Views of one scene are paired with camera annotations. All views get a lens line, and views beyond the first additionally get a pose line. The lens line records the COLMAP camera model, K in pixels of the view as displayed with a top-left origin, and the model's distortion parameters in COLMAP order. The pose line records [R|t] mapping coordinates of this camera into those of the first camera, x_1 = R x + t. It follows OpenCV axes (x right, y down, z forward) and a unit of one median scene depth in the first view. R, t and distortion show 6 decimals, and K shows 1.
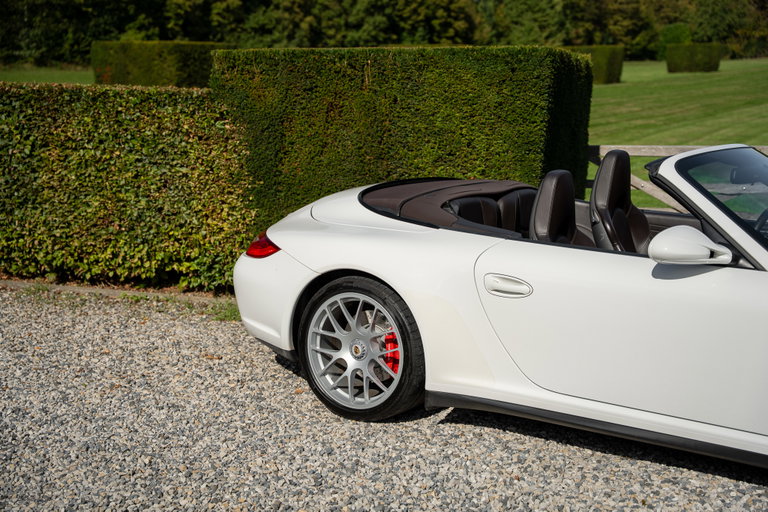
lens RADIAL K [[1075.5, 0, 384.0], [0, 1075.5, 256.0], [0, 0, 1]] dist [0.113152, 0.028890]
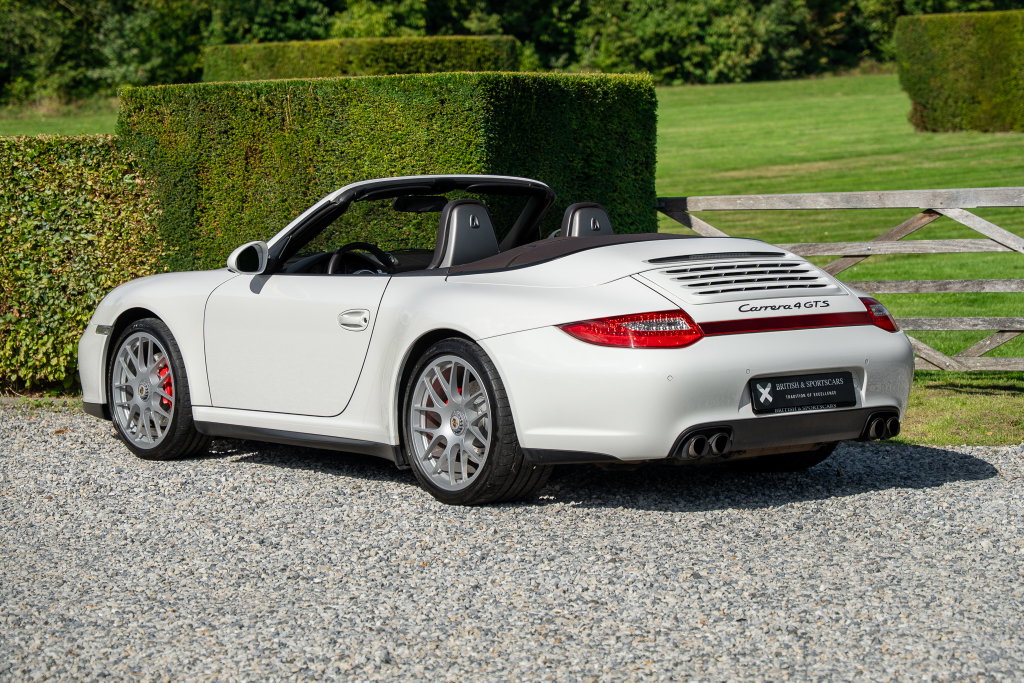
lens RADIAL K [[2978.4, 0, 512.0], [0, 2978.4, 341.5], [0, 0, 1]] dist [0.154273, 0.394330]
pose [[0.982158, -0.020087, -0.186980, 0.526613], [0.004897, 0.996674, -0.081346, 0.176649], [0.187992, 0.078979, 0.978990, -1.085395]]
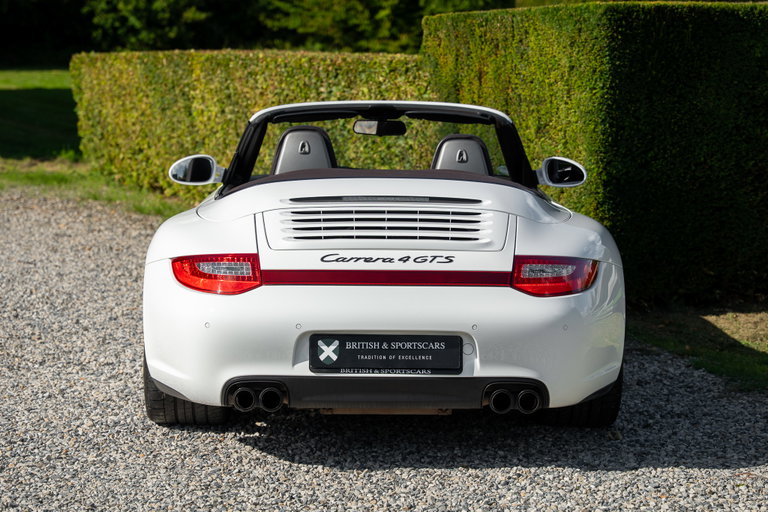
lens RADIAL K [[1905.9, 0, 384.0], [0, 1905.9, 256.0], [0, 0, 1]] dist [0.428890, -0.043092]
pose [[0.666258, 0.067584, -0.742652, 1.055951], [-0.107676, 0.994167, -0.006127, 0.038073], [0.737906, 0.084048, 0.669650, -0.164879]]
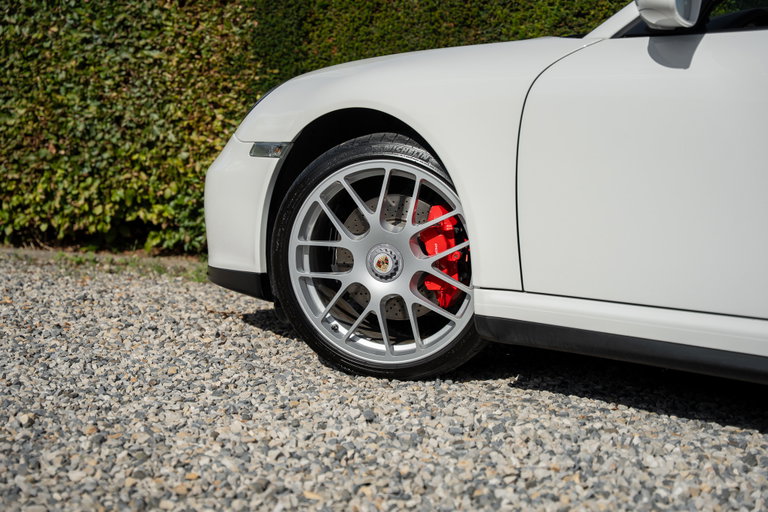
lens RADIAL K [[1375.5, 0, 381.7], [0, 1375.5, 272.3], [0, 0, 1]] dist [0.204648, 0.124195]
pose [[0.998425, 0.021145, -0.051973, -0.006378], [-0.023817, 0.998397, -0.051336, 0.086809], [0.050804, 0.052493, 0.997328, 0.191016]]
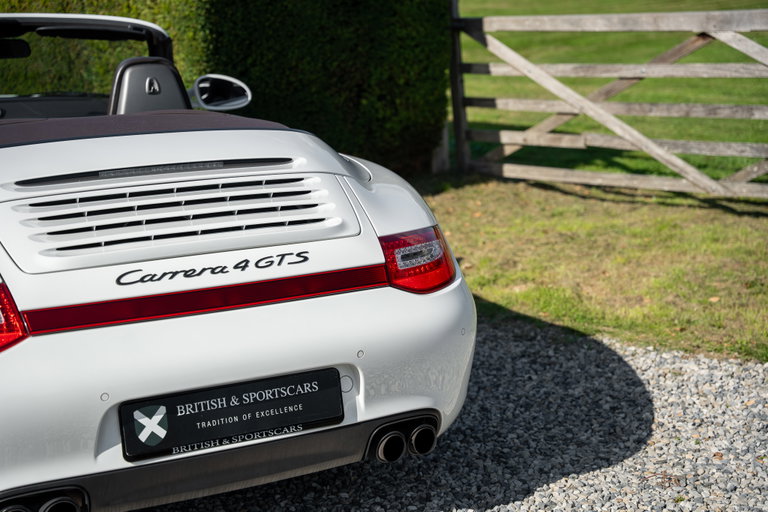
lens RADIAL K [[1341.6, 0, 384.0], [0, 1341.6, 256.0], [0, 0, 1]] dist [0.203888, 0.181865]
pose [[0.924940, 0.046692, -0.377235, 0.586753], [-0.019186, 0.996897, 0.076349, -0.003563], [0.379630, -0.063381, 0.922965, 0.076767]]
